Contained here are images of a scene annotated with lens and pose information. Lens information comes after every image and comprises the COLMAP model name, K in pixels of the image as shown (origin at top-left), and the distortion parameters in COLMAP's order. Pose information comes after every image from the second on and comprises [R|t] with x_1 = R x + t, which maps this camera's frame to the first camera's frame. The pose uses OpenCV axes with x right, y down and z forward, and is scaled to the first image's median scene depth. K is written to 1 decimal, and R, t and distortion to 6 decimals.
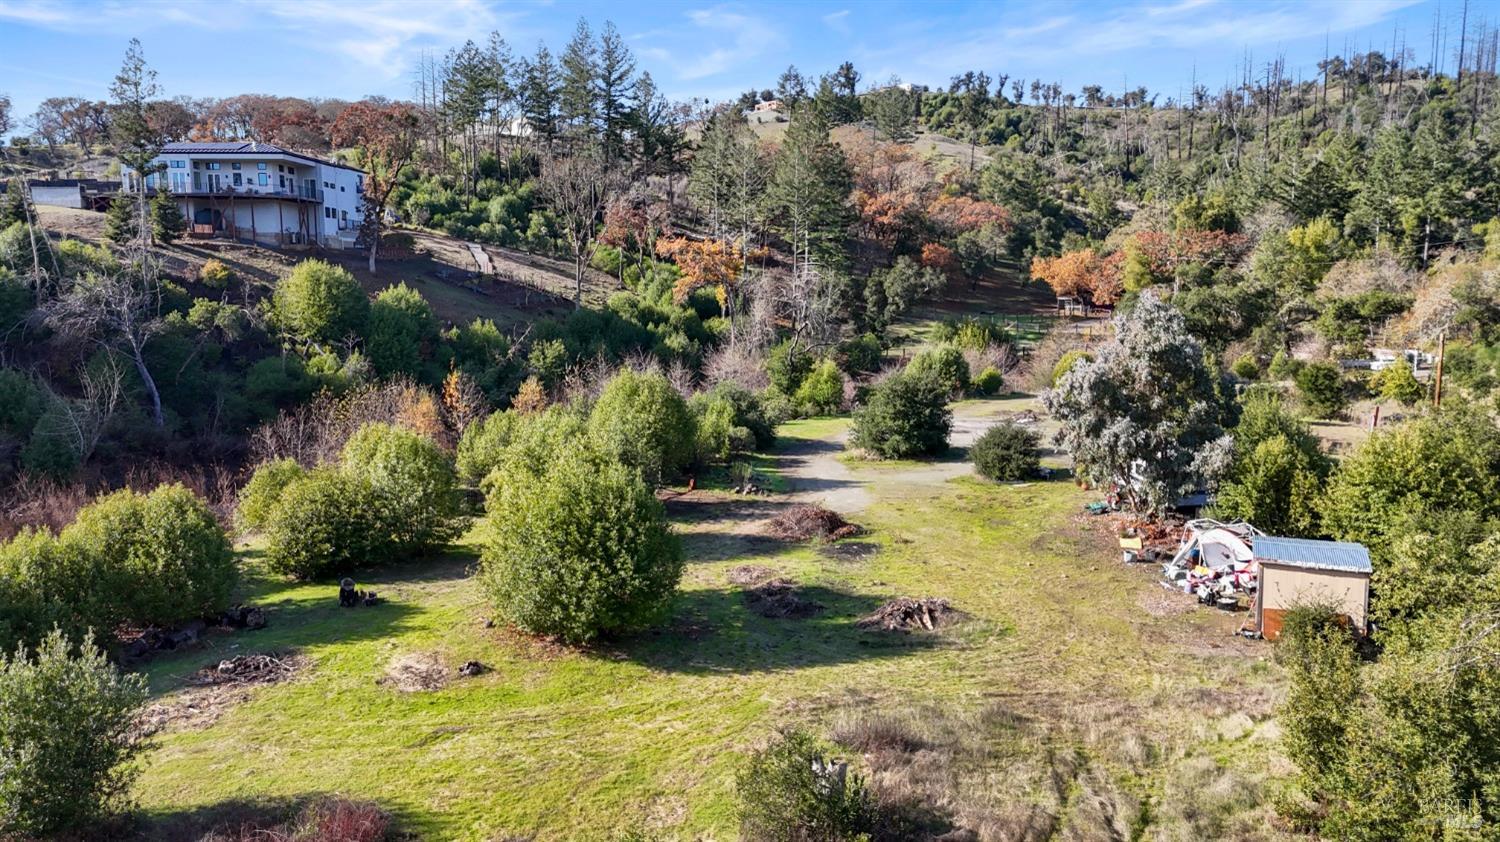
lens RADIAL K [[1093.8, 0, 753.9], [0, 1093.8, 420.3], [0, 0, 1]] dist [0.071793, -0.067567]
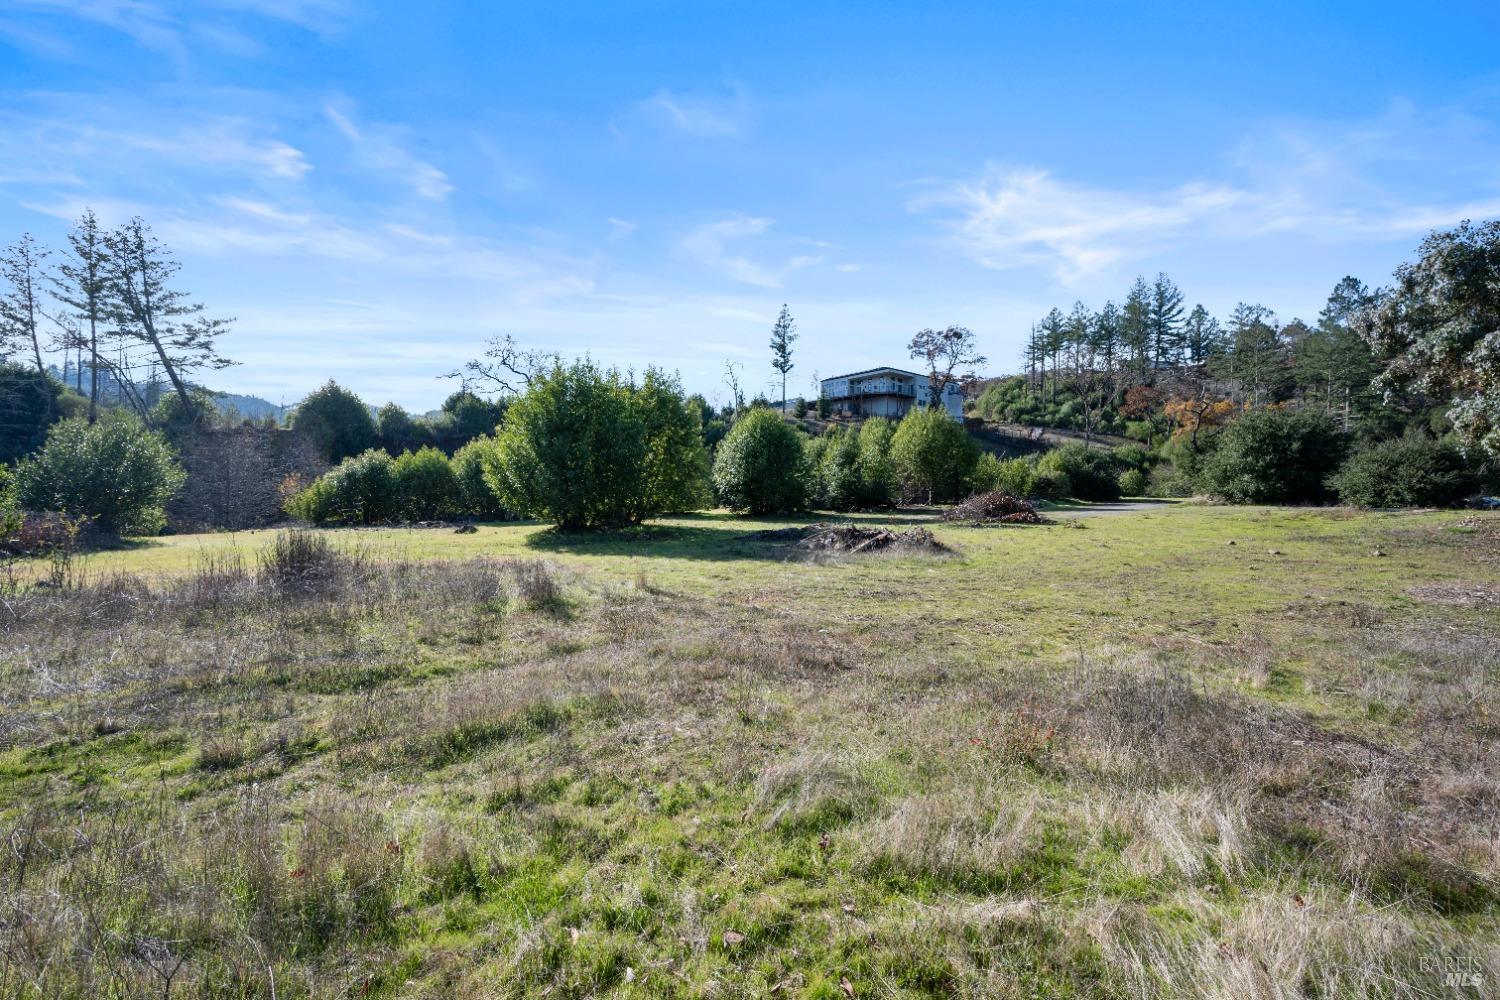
lens RADIAL K [[589.2, 0, 748.3], [0, 589.2, 496.4], [0, 0, 1]] dist [-0.000404, -0.000057]
pose [[0.674426, 0.005628, -0.738321, 0.078596], [-0.096331, 0.992094, -0.080431, 0.039961], [0.732031, 0.125368, 0.669636, 0.149614]]
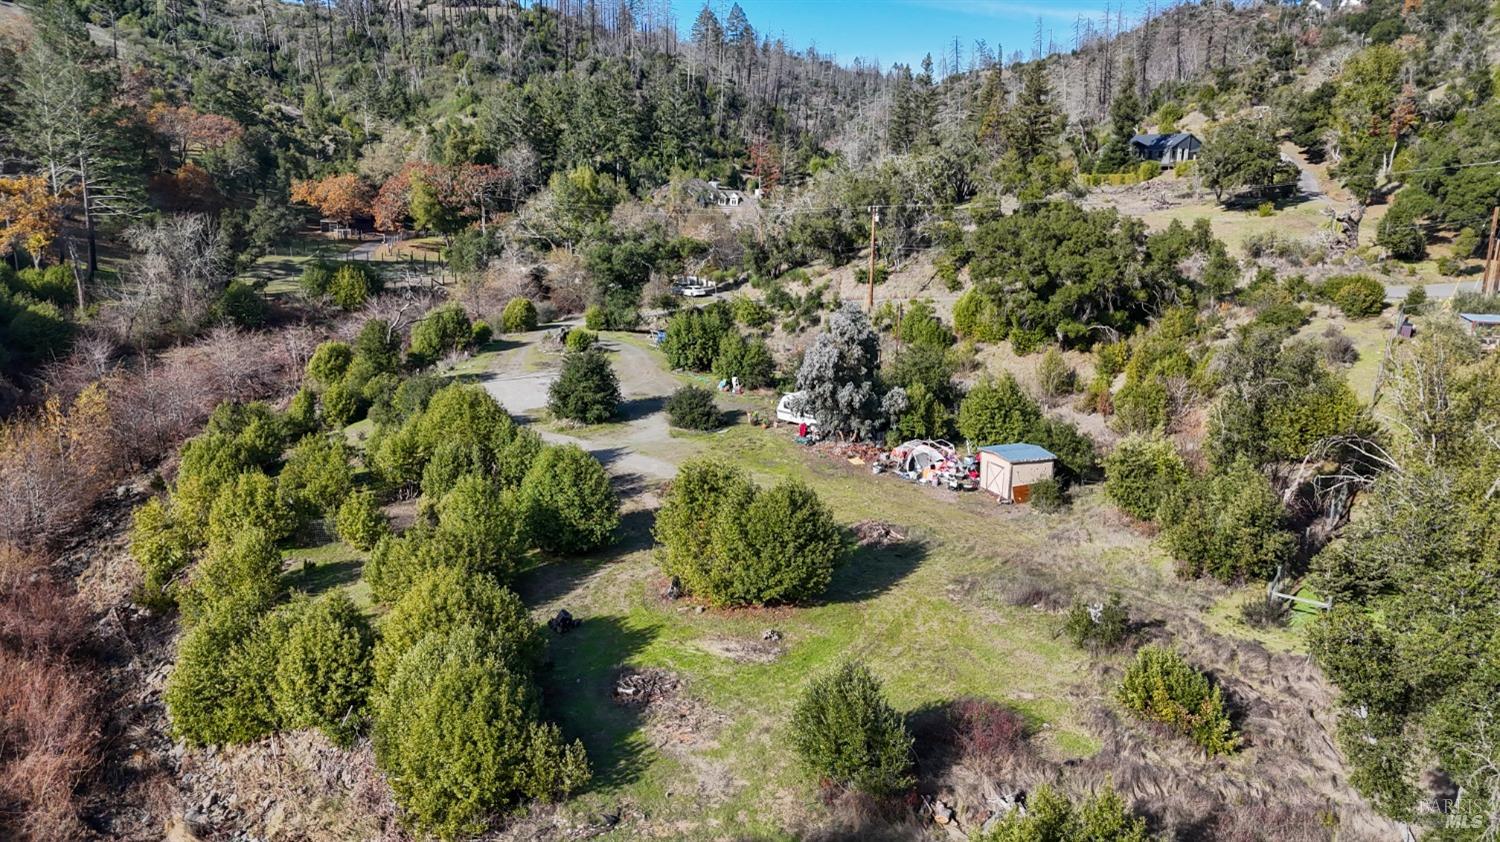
lens RADIAL K [[1093.8, 0, 747.5], [0, 1093.8, 420.9], [0, 0, 1]] dist [0.071793, -0.067567]
pose [[0.687082, -0.153163, 0.710253, -0.238248], [0.075551, 0.987291, 0.139818, -0.048361], [-0.722641, -0.042406, 0.689922, 0.008612]]
